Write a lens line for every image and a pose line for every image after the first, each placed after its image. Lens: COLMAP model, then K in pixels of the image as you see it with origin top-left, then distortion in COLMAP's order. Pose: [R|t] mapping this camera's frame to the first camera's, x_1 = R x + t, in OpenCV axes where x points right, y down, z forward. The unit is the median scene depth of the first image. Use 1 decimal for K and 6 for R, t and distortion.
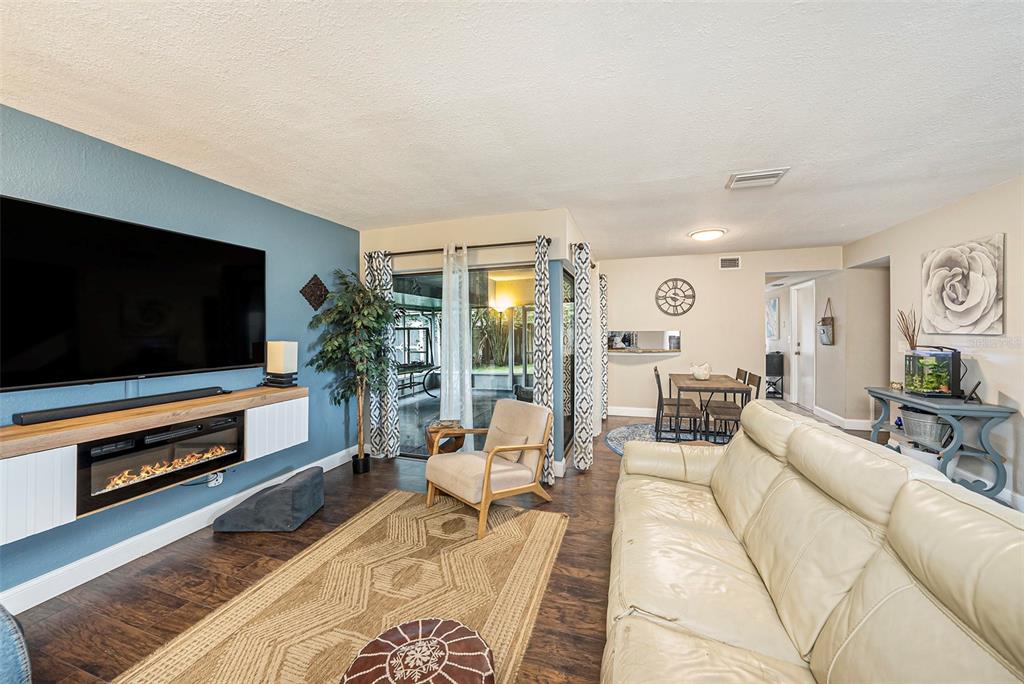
lens RADIAL K [[369.0, 0, 517.2], [0, 369.0, 332.4], [0, 0, 1]] dist [-0.000454, 0.001568]
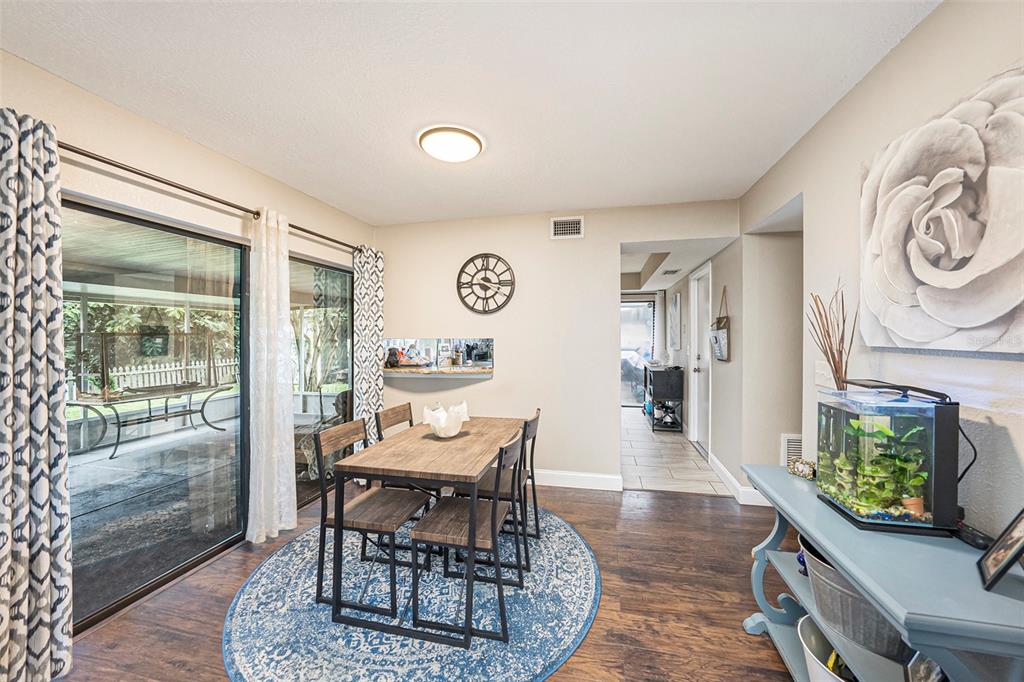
lens RADIAL K [[369.0, 0, 503.8], [0, 369.0, 340.9], [0, 0, 1]] dist [-0.000454, 0.001568]
pose [[0.998923, -0.002736, 0.046312, 0.671912], [0.002389, 0.999969, 0.007555, -0.008019], [-0.046331, -0.007437, 0.998898, 0.599204]]
